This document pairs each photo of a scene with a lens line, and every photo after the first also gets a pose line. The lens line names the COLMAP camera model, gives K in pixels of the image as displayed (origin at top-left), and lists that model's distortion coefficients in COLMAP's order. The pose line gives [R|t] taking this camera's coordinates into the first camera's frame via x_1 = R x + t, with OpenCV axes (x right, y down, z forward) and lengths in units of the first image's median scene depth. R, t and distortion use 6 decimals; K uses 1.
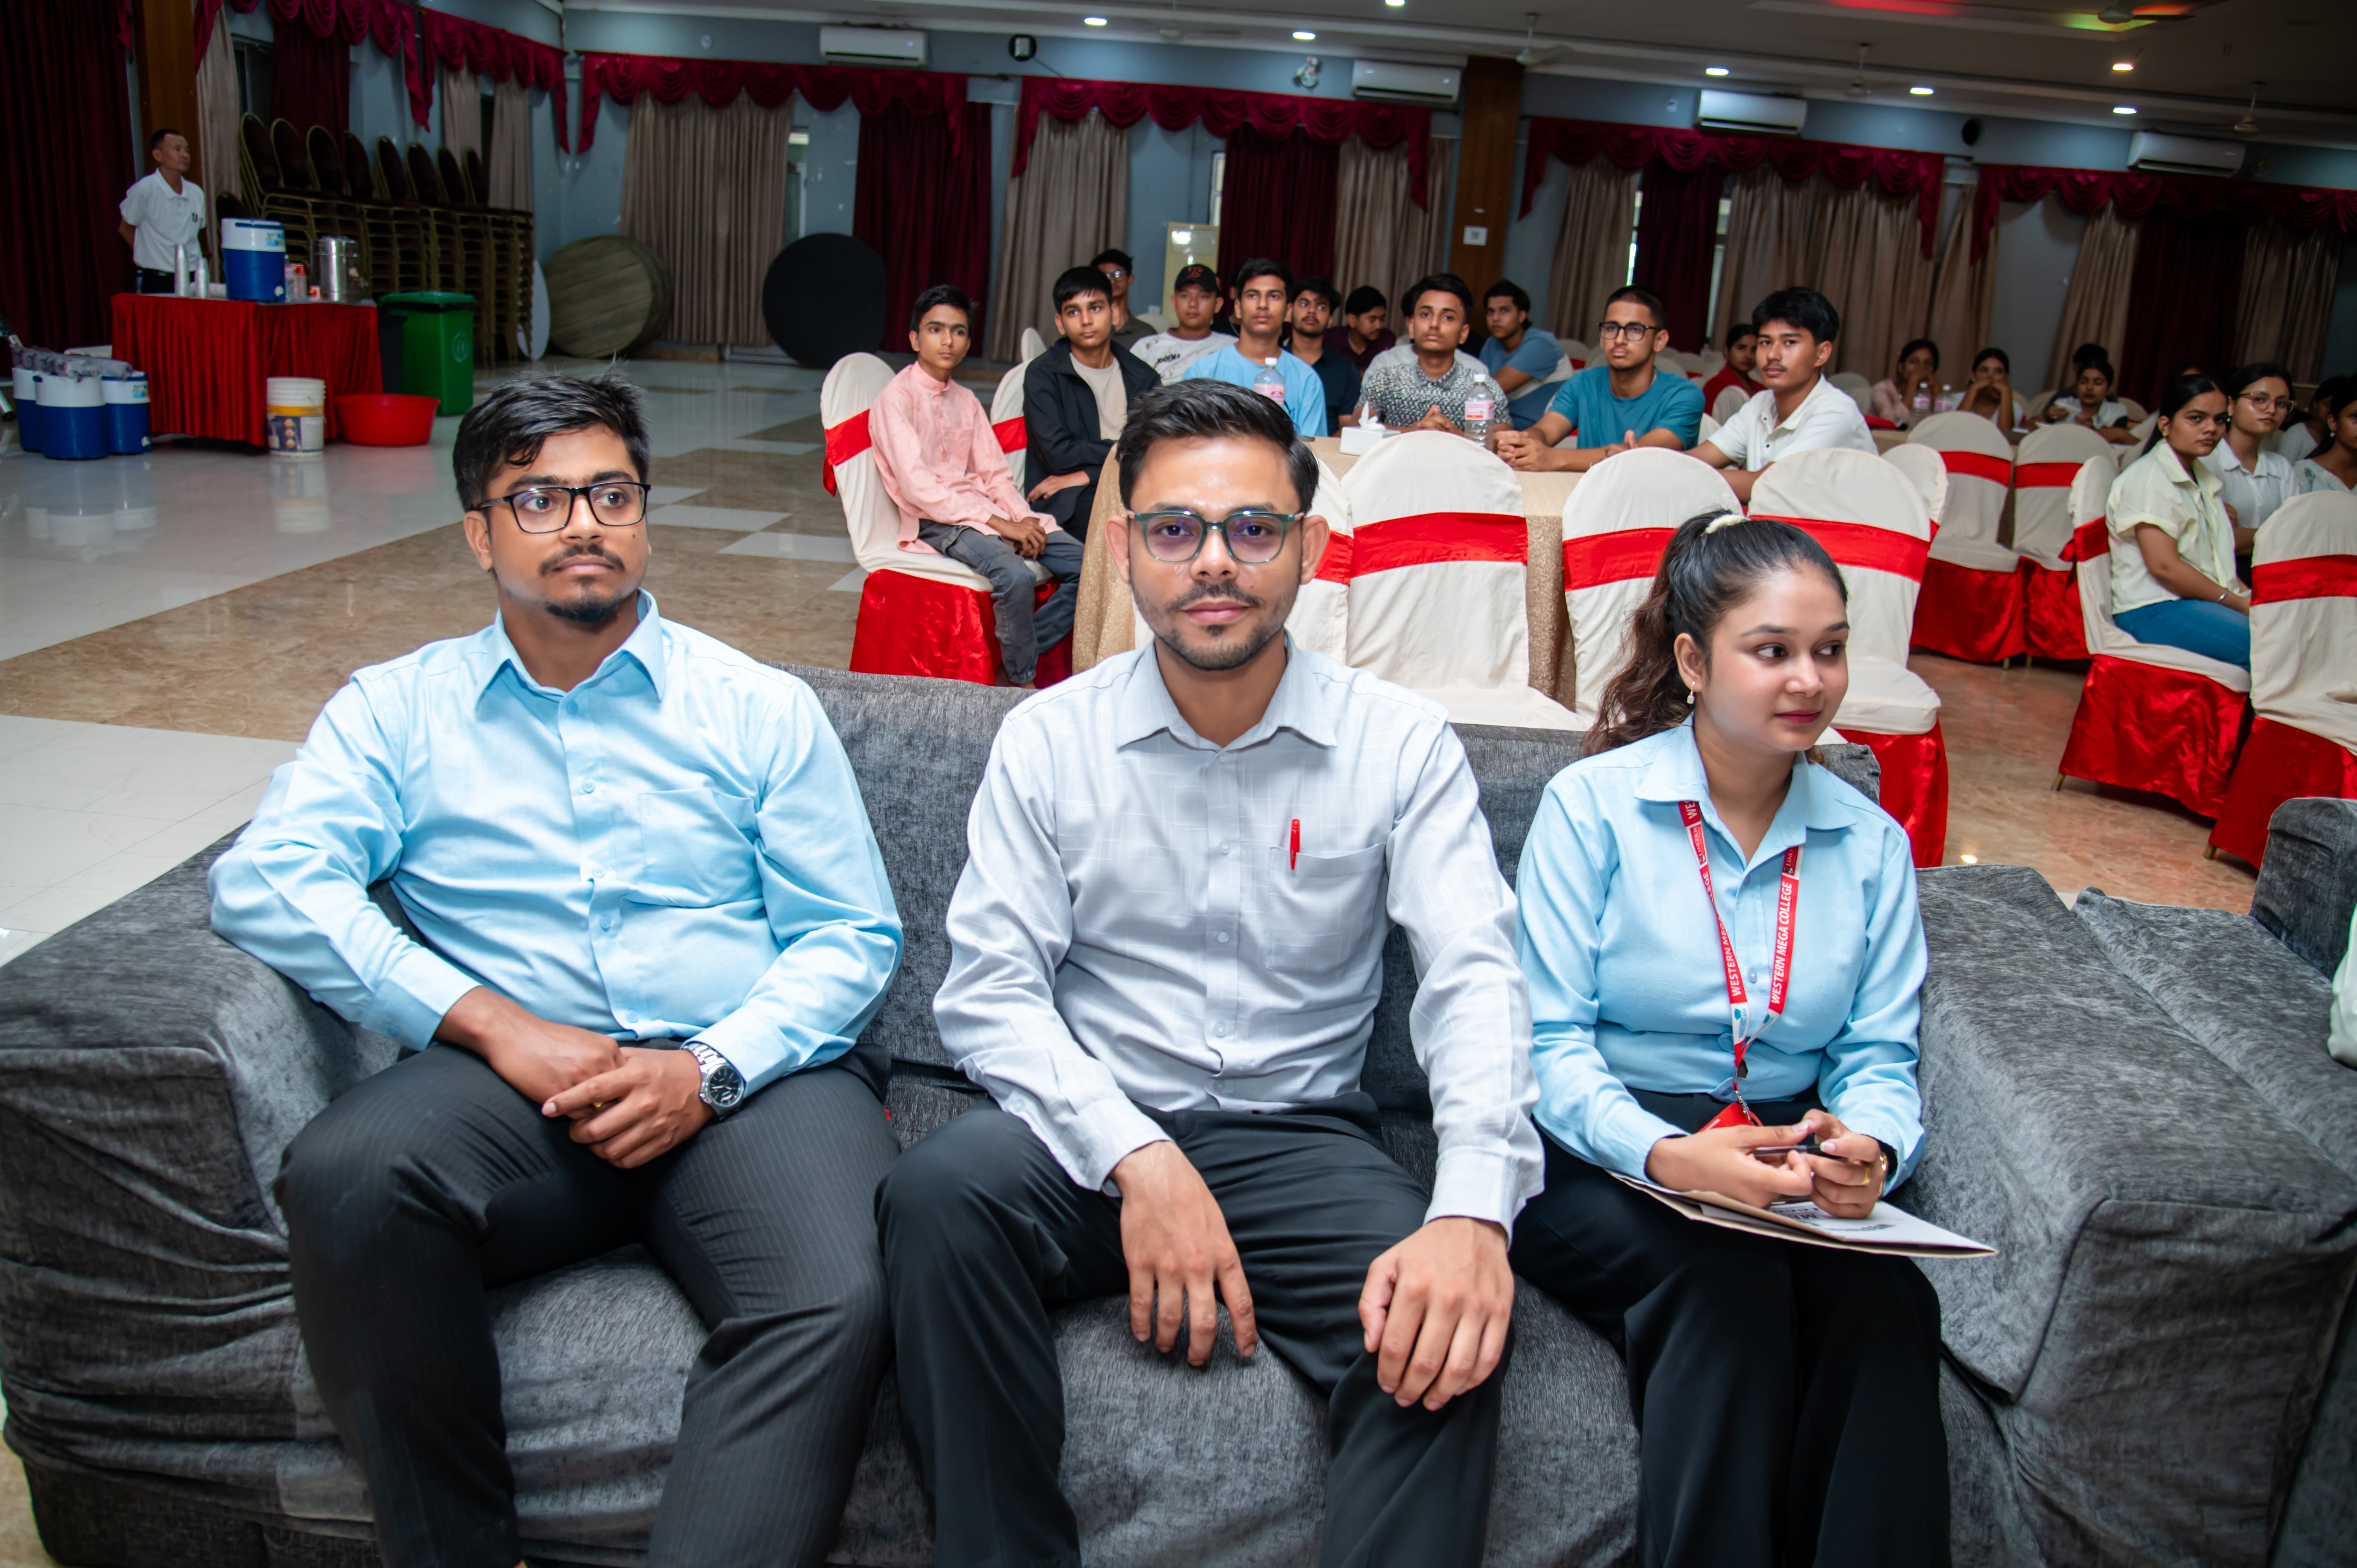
lens RADIAL K [[1670.7, 0, 1178.5], [0, 1670.7, 784.0], [0, 0, 1]] dist [-0.120384, 0.067594]
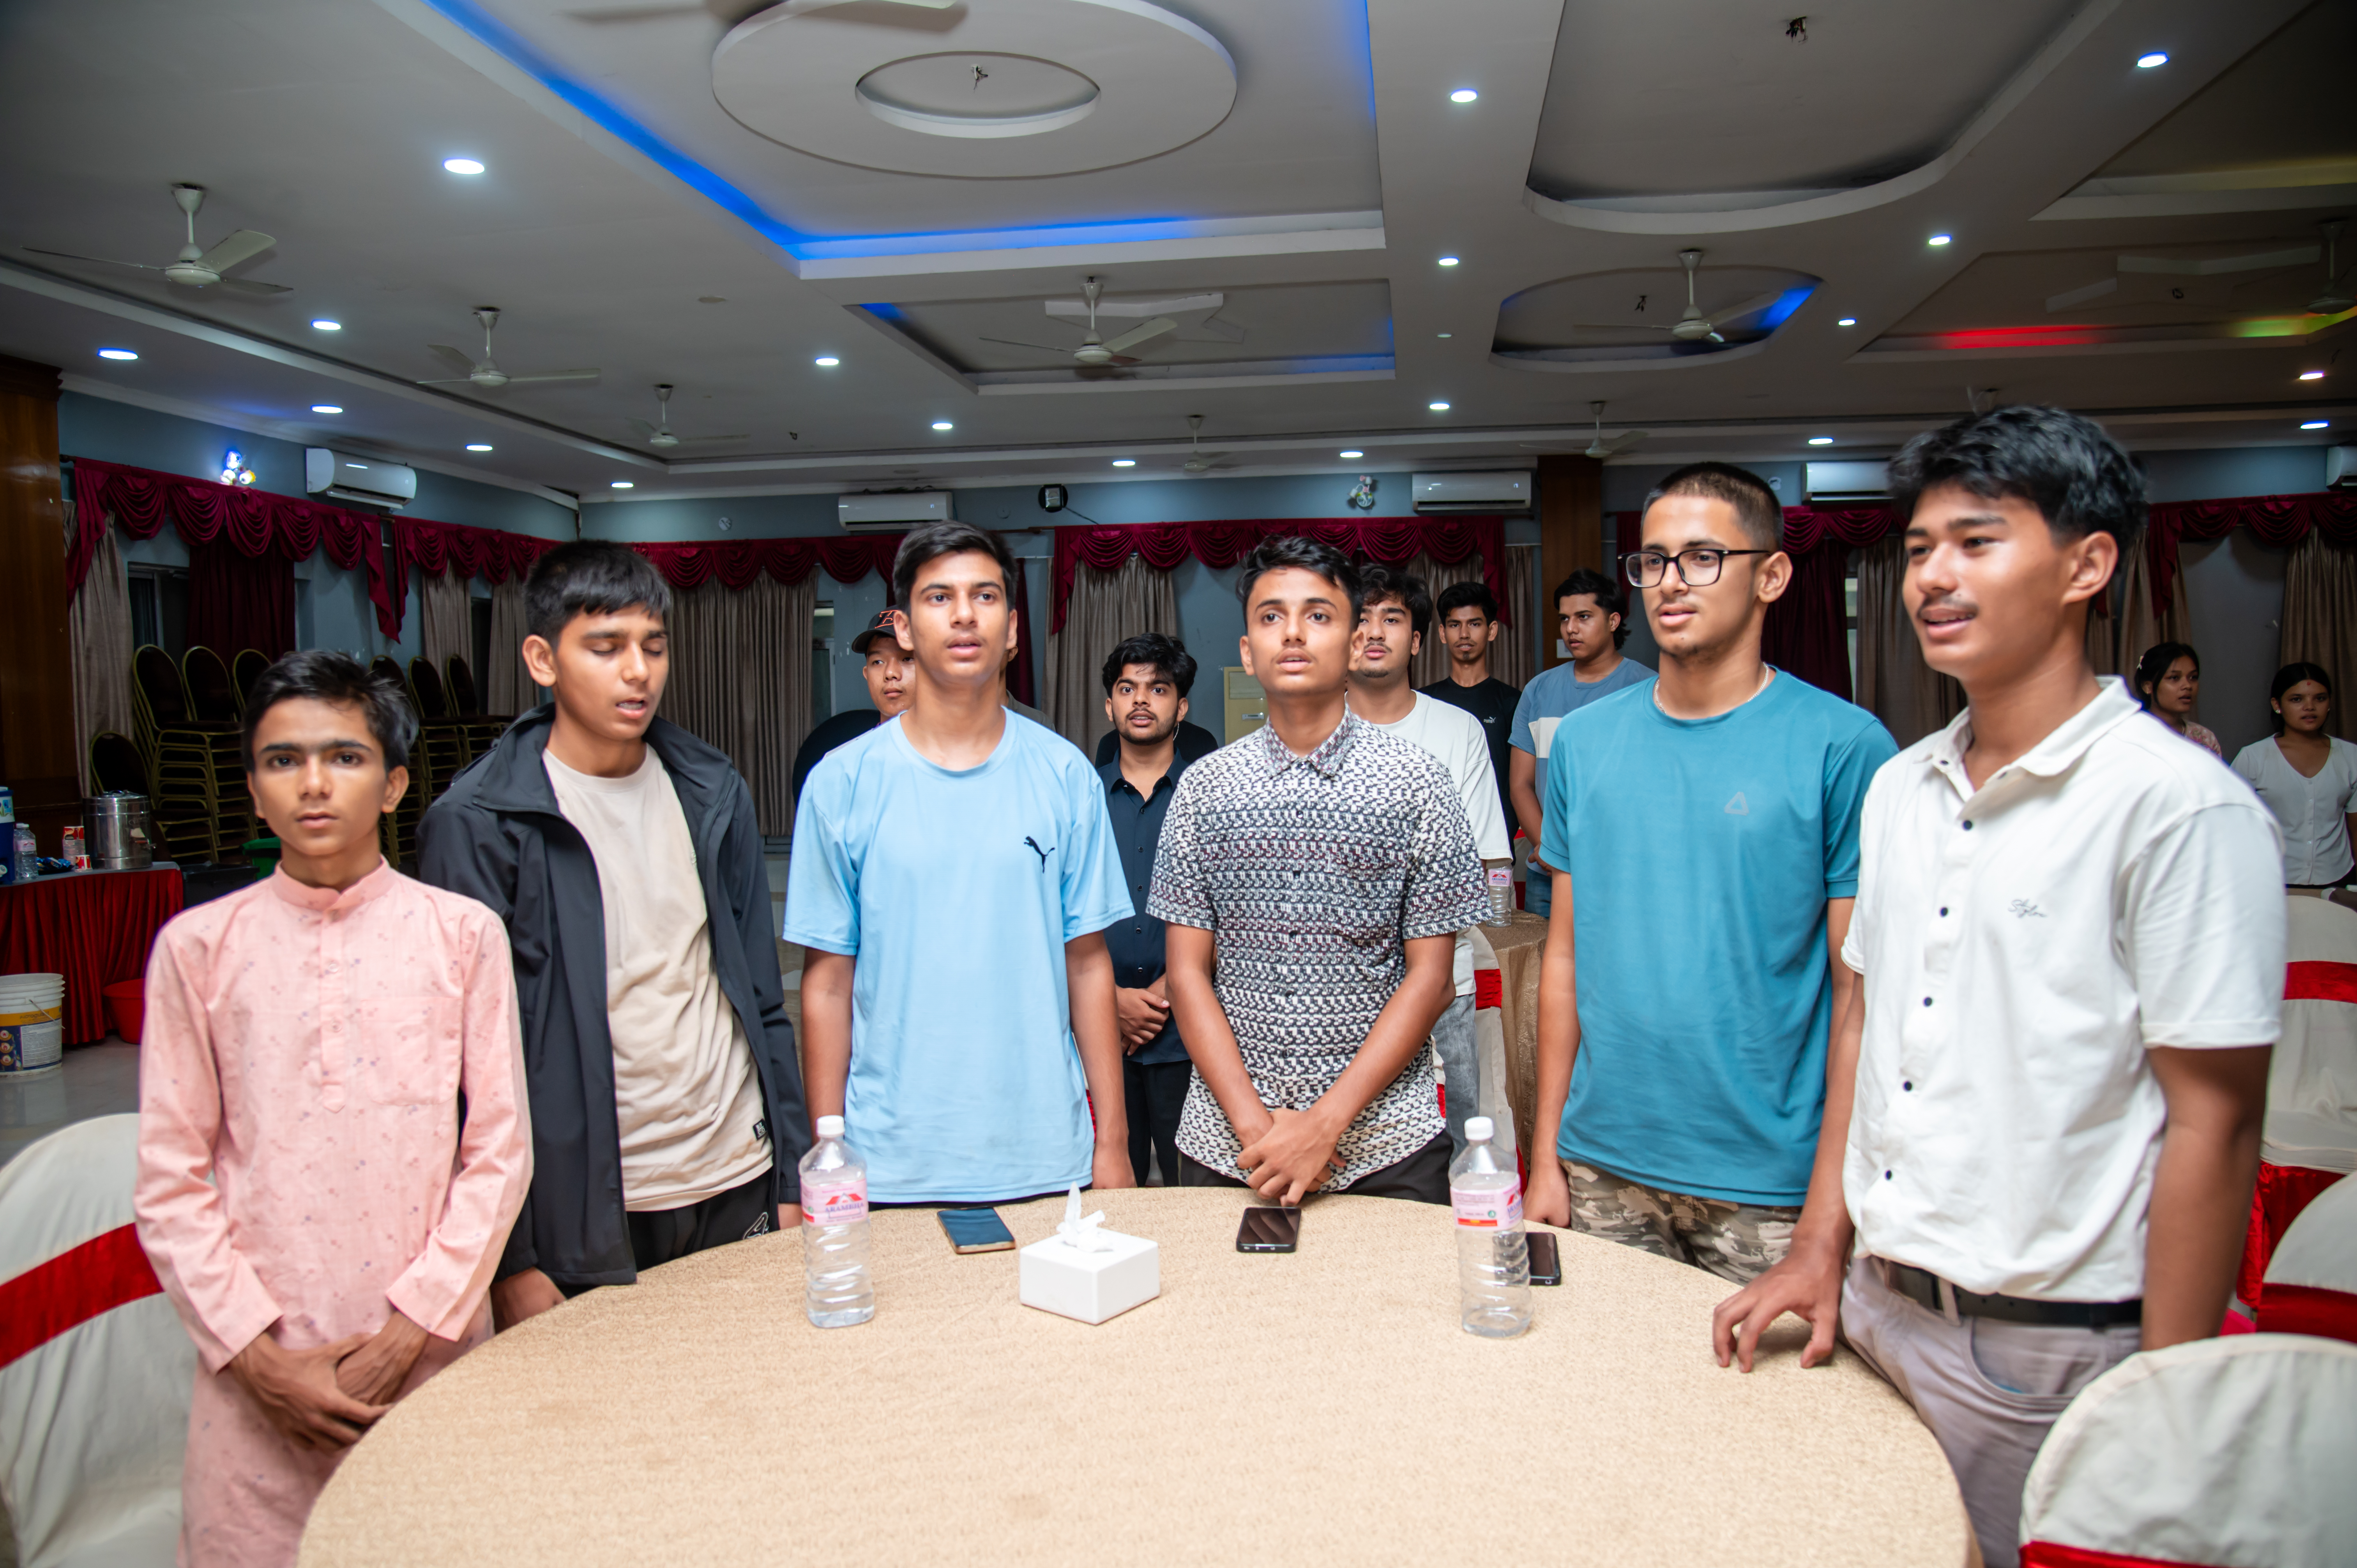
lens RADIAL K [[1624.6, 0, 1209.0], [0, 1624.6, 777.0], [0, 0, 1]] dist [-0.109899, 0.088033]
pose [[0.992561, -0.086999, -0.085174, 0.170383], [0.063484, 0.966761, -0.247676, -0.194277], [0.103891, 0.240427, 0.965092, 0.482064]]
